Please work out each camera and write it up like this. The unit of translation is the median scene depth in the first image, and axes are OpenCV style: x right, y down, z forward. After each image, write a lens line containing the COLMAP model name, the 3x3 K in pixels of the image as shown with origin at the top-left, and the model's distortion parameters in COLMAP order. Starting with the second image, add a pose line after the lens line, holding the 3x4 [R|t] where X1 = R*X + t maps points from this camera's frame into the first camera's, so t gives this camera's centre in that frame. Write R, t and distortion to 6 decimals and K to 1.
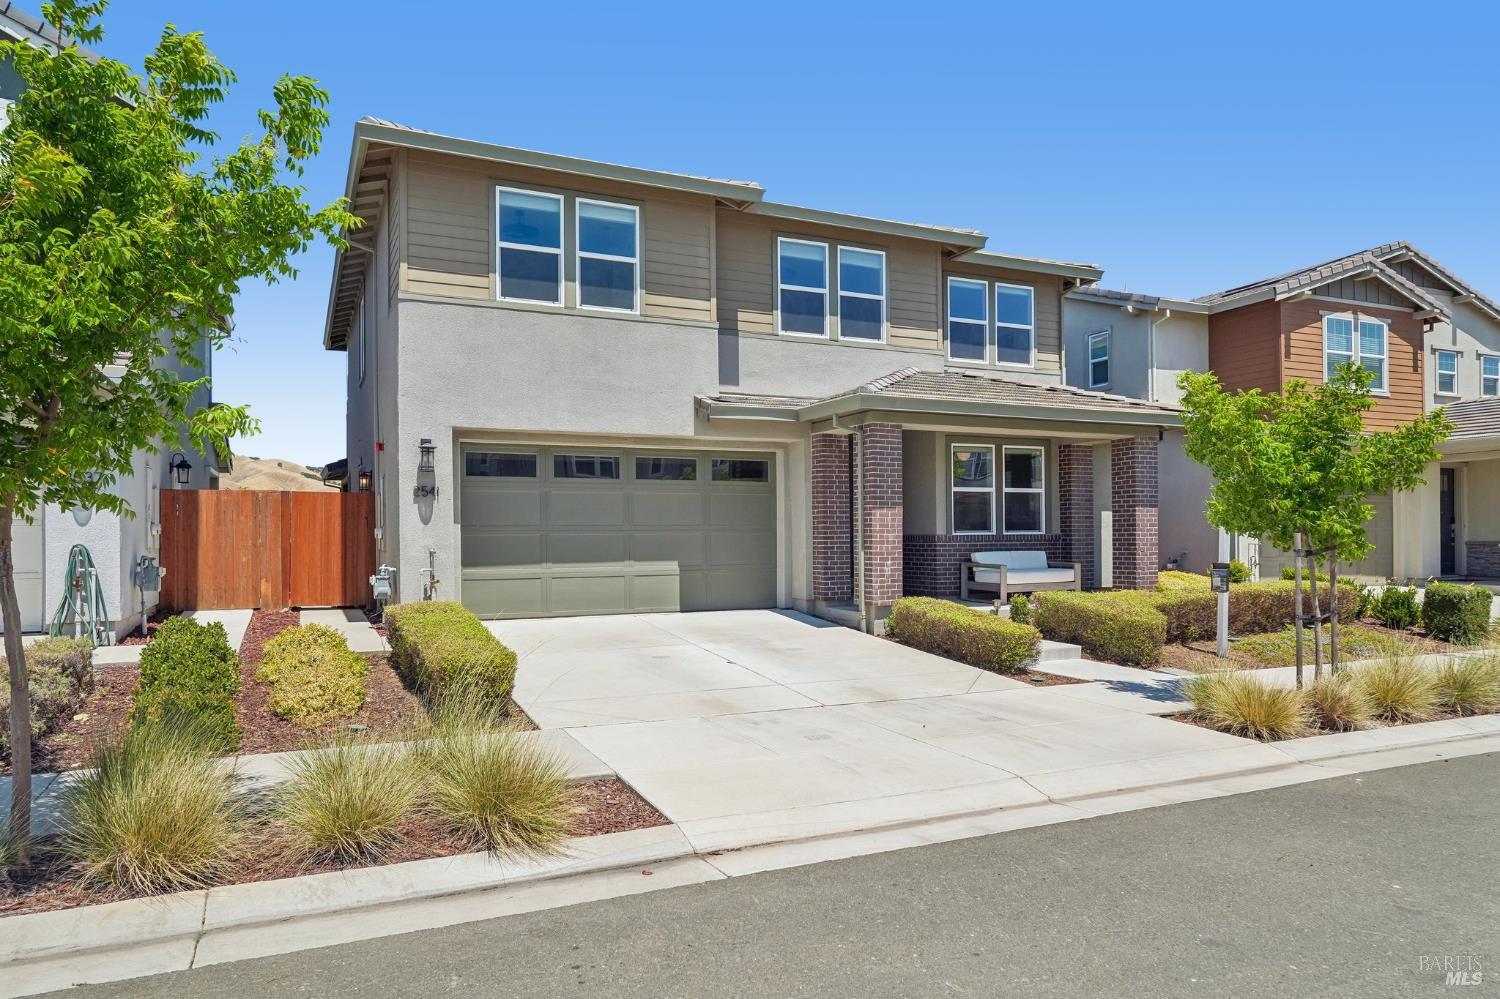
lens RADIAL K [[942.7, 0, 750.4], [0, 942.7, 532.5], [0, 0, 1]] dist [0.000874, 0.000148]
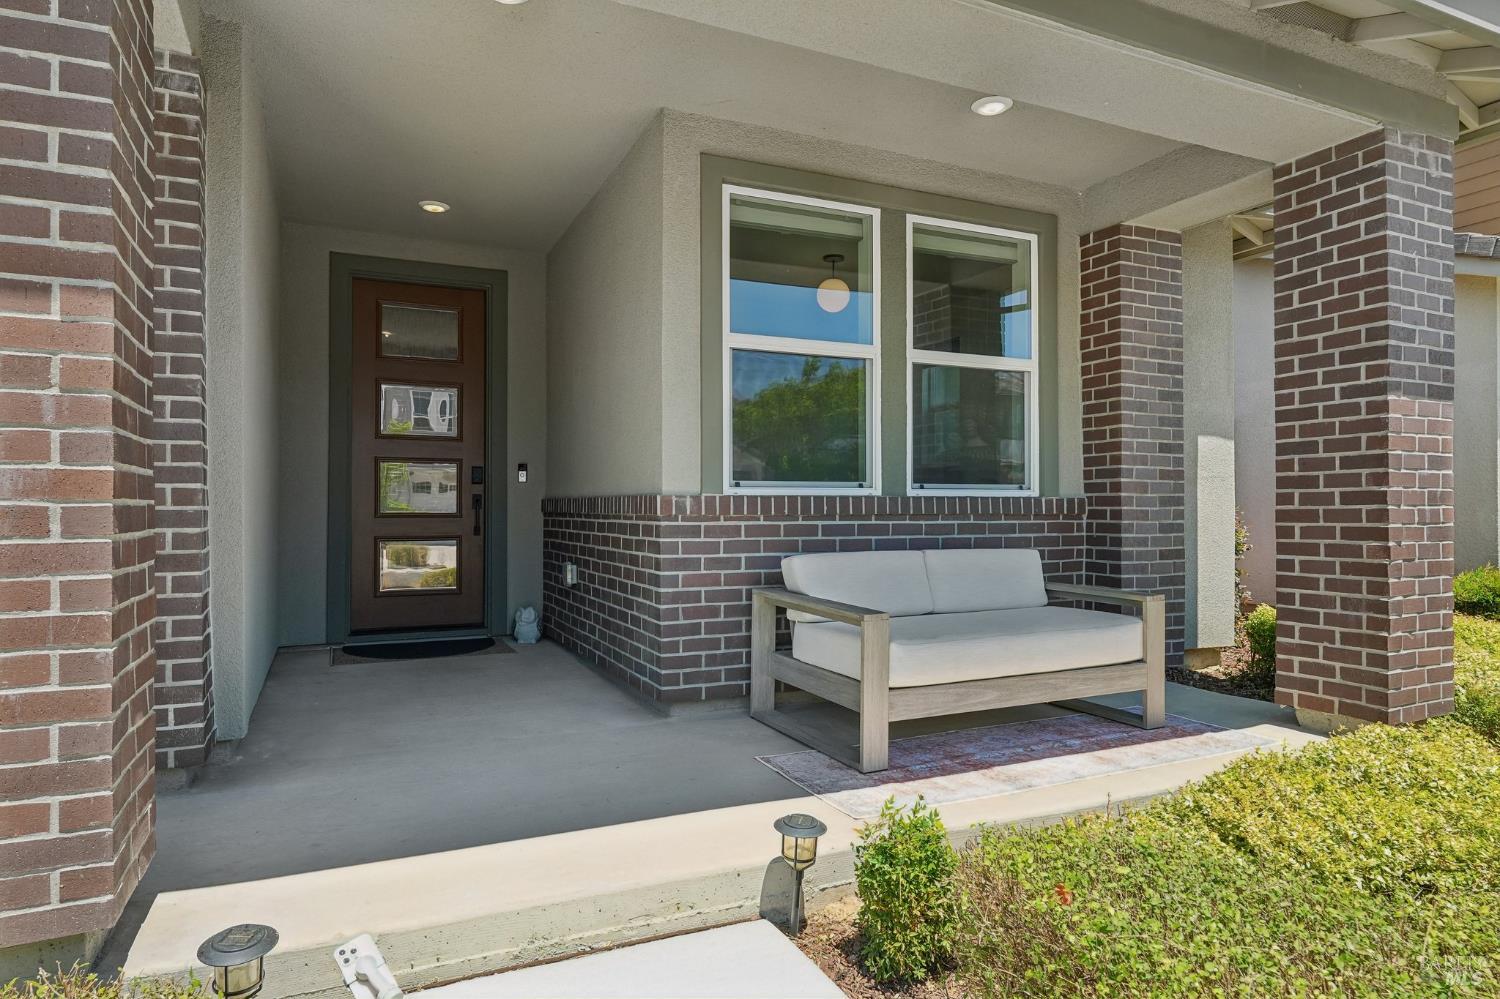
lens RADIAL K [[902.0, 0, 750.0], [0, 902.0, 499.5], [0, 0, 1]] dist [-0.000221, -0.000207]
pose [[0.999970, 0.005440, -0.005431, 0.249978], [-0.005497, 0.999929, -0.010532, 0.007833], [0.005373, 0.010562, 0.999930, 0.802080]]
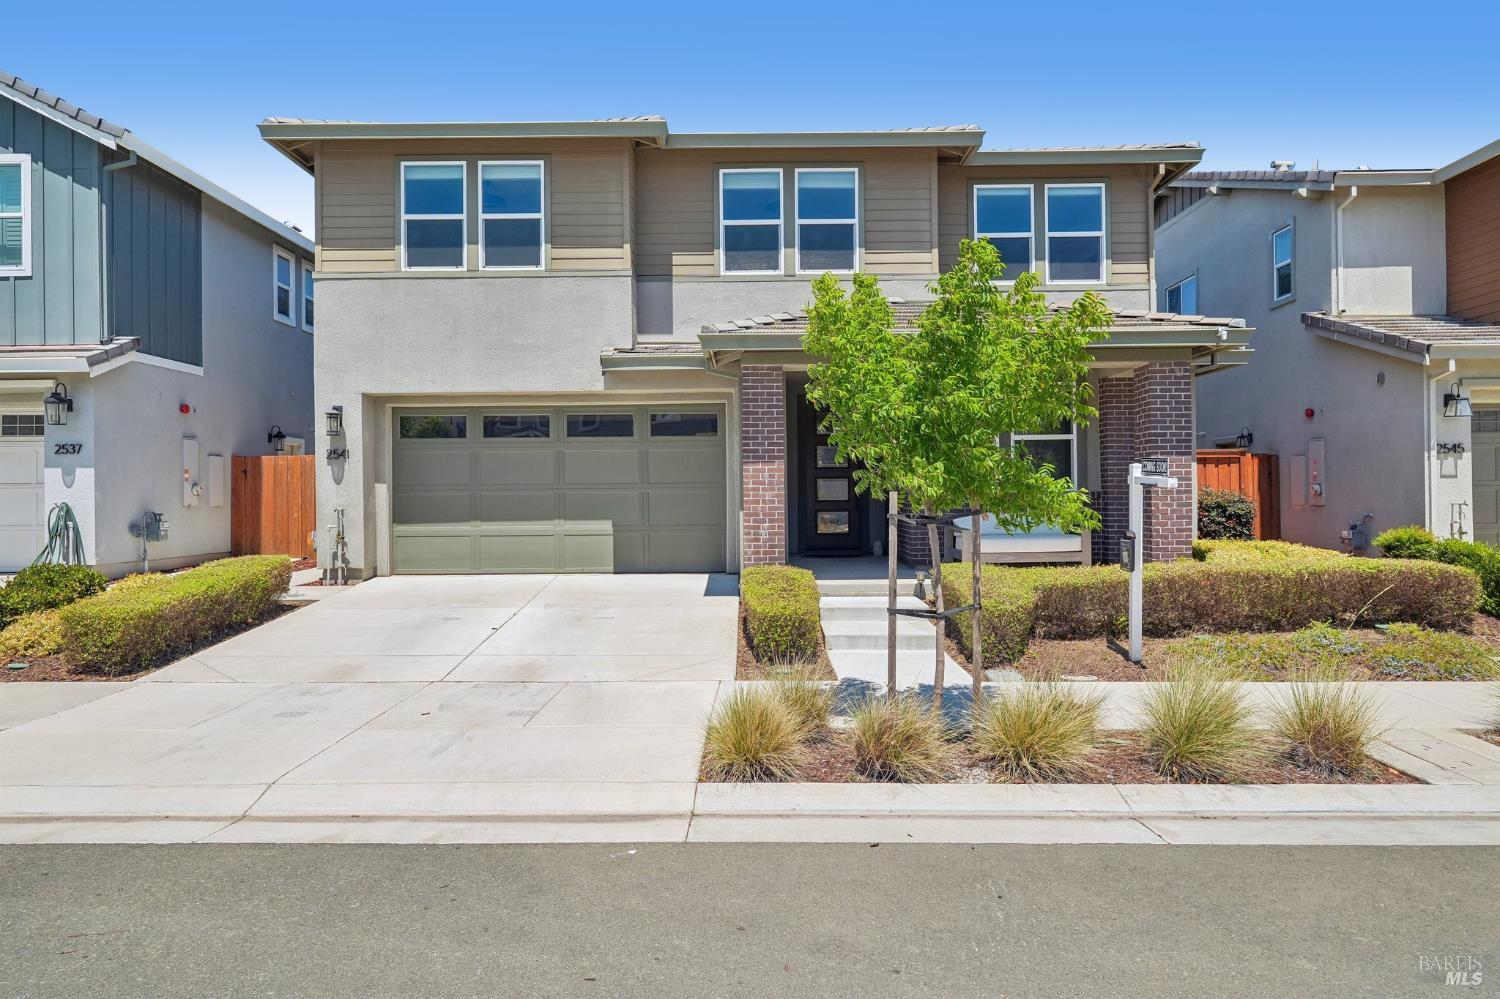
lens RADIAL K [[912.2, 0, 750.0], [0, 912.2, 499.5], [0, 0, 1]] dist [0.004607, 0.000466]
pose [[0.903626, -0.002727, -0.428315, 0.462613], [0.003755, 0.999992, 0.001555, 0.007966], [0.428307, -0.003013, 0.903628, 0.218394]]
